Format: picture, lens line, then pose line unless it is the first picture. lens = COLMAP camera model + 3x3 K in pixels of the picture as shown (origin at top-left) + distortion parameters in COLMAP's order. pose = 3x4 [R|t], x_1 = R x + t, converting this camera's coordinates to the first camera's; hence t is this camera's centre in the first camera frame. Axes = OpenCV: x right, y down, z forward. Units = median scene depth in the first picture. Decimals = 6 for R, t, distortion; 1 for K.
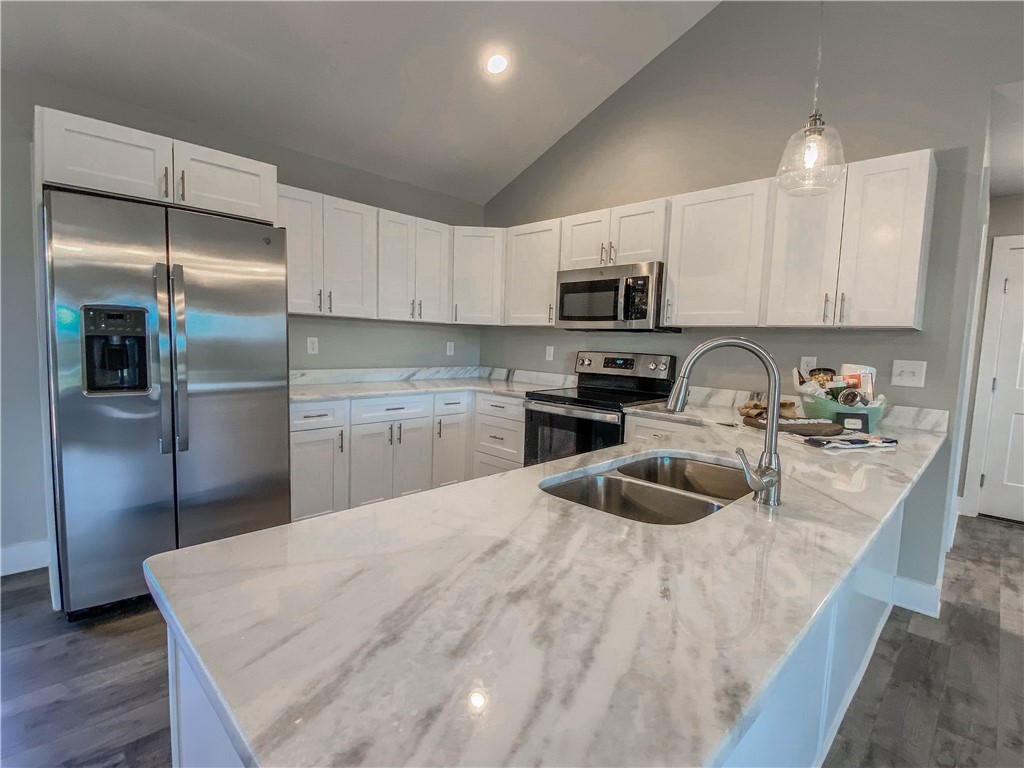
lens RADIAL K [[504.6, 0, 511.2], [0, 504.6, 383.5], [0, 0, 1]] dist [0.017815, -0.018675]
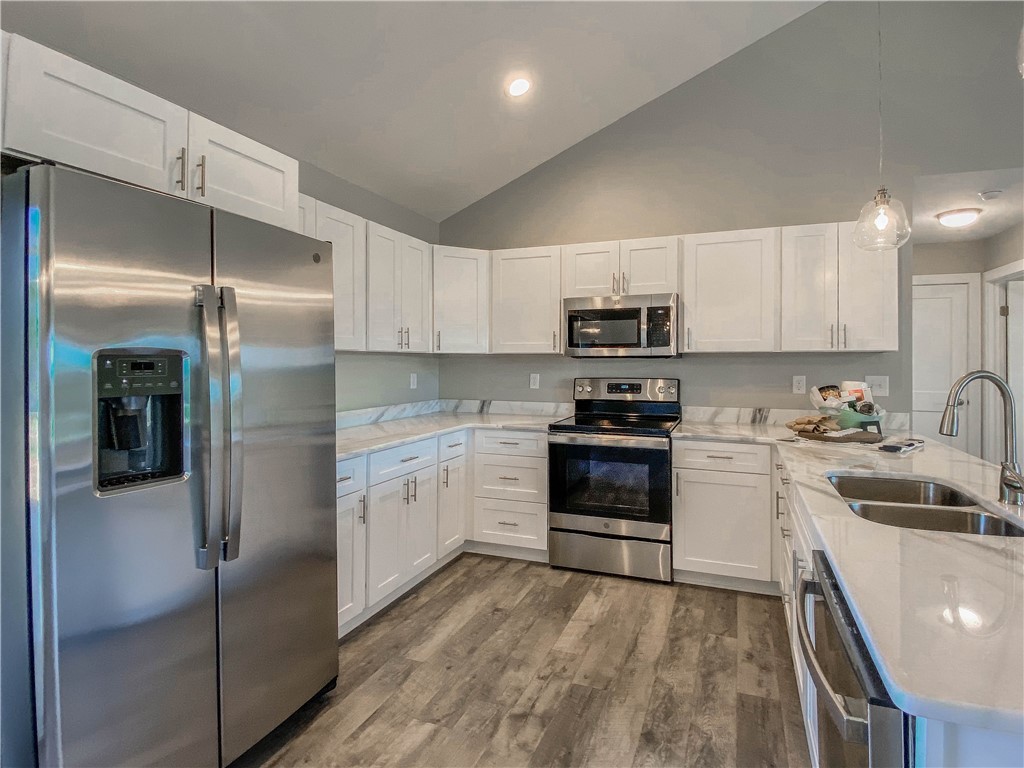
lens RADIAL K [[504.6, 0, 557.0], [0, 504.6, 360.1], [0, 0, 1]] dist [0.017815, -0.018675]
pose [[0.900049, -0.031620, 0.434640, -0.375864], [0.068051, 0.995327, -0.068510, -0.039254], [-0.430442, 0.091240, 0.897995, 0.141334]]
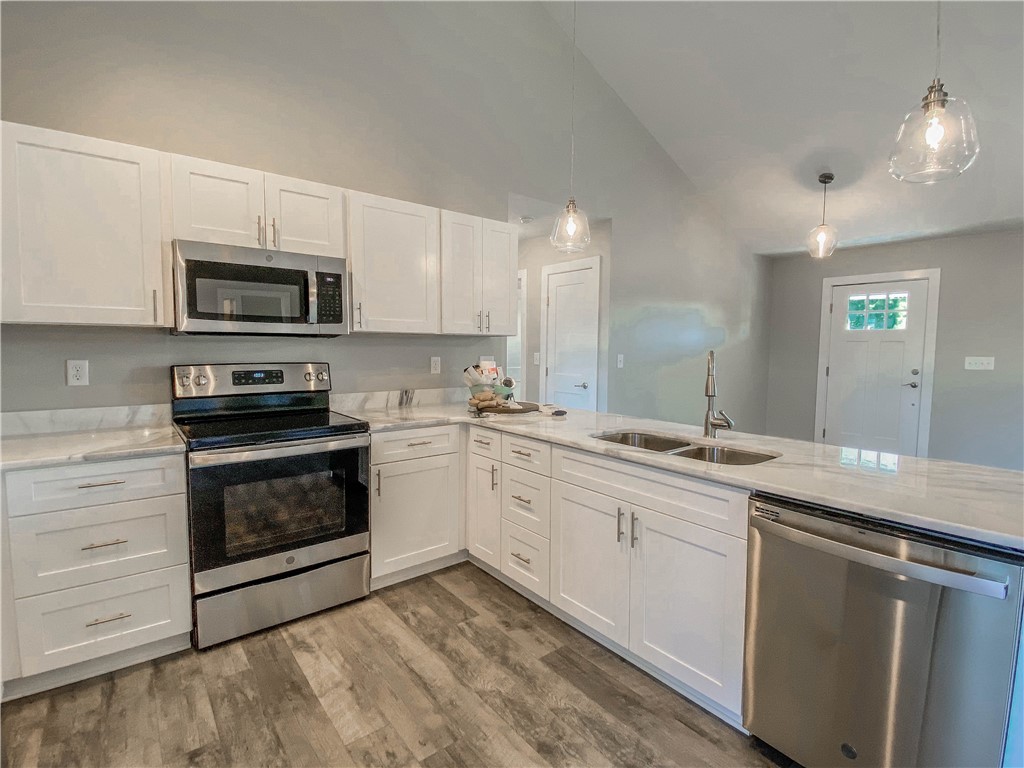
lens RADIAL K [[504.6, 0, 506.0], [0, 504.6, 380.6], [0, 0, 1]] dist [0.017815, -0.018675]
pose [[0.125058, -0.103971, 0.986687, -0.527254], [0.083717, 0.992053, 0.093926, -0.080604], [-0.988611, 0.070856, 0.132768, 0.562595]]
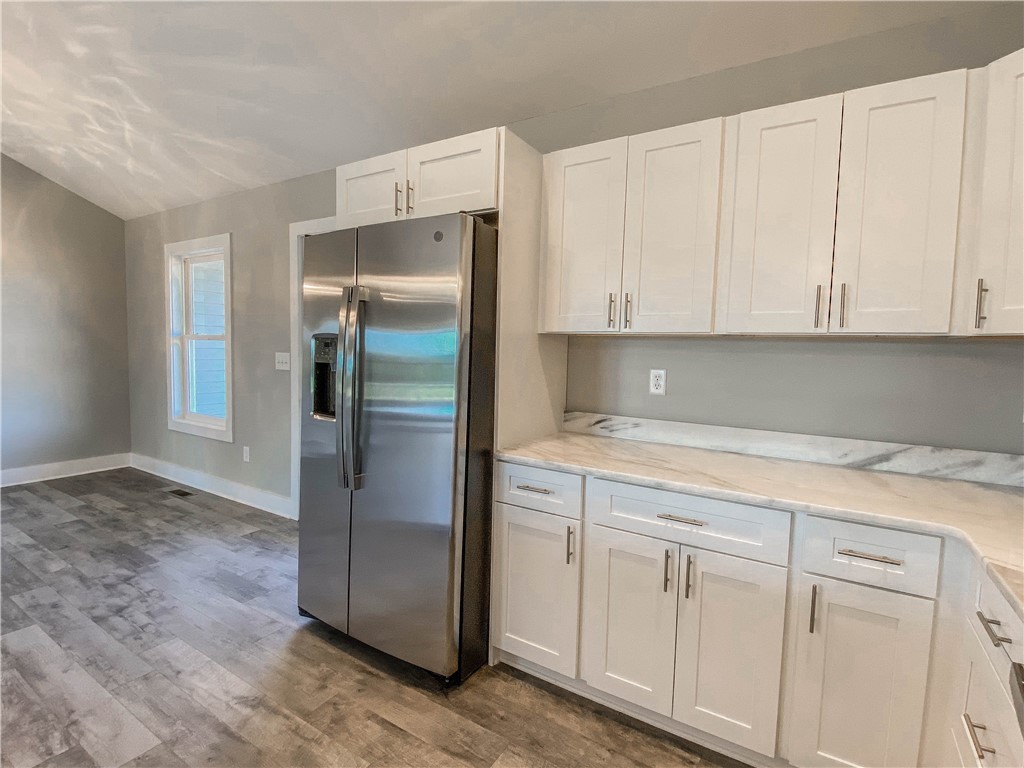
lens RADIAL K [[504.6, 0, 512.1], [0, 504.6, 377.1], [0, 0, 1]] dist [0.017815, -0.018675]
pose [[0.226416, 0.037223, -0.973319, 0.202567], [-0.100520, 0.994827, 0.014662, -0.077866], [0.968830, 0.094519, 0.228987, 0.742512]]
